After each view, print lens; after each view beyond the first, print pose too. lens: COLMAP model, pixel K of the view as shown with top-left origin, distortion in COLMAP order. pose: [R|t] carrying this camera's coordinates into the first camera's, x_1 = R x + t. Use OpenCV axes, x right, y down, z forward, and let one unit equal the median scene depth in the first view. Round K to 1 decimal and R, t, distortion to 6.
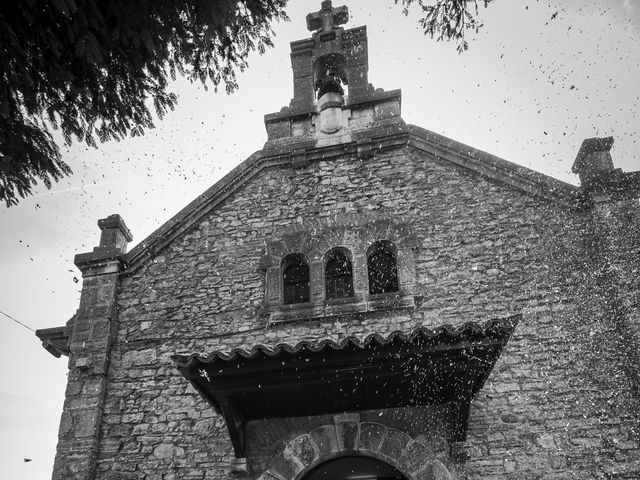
lens RADIAL K [[1015.6, 0, 320.3], [0, 1015.6, 240.0], [0, 0, 1]] dist [0.015167, 0.000000]
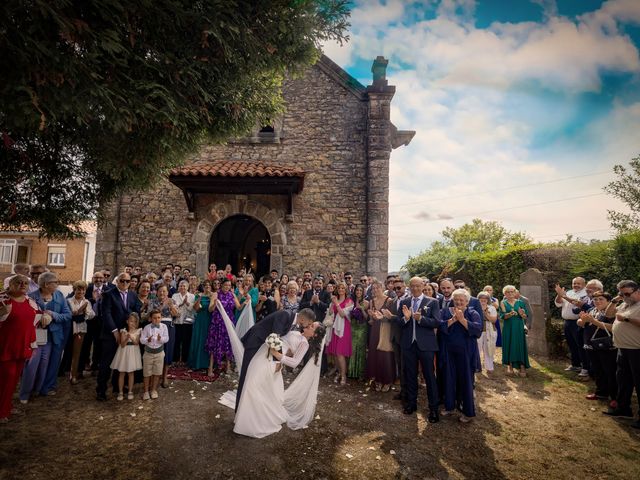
lens RADIAL K [[1015.6, 0, 319.8], [0, 1015.6, 240.1], [0, 0, 1]] dist [0.015167, 0.000000]
pose [[0.996920, 0.055556, 0.055351, 0.076468], [-0.070059, 0.948077, 0.310227, -0.412576], [-0.035242, -0.313150, 0.949050, -1.059124]]
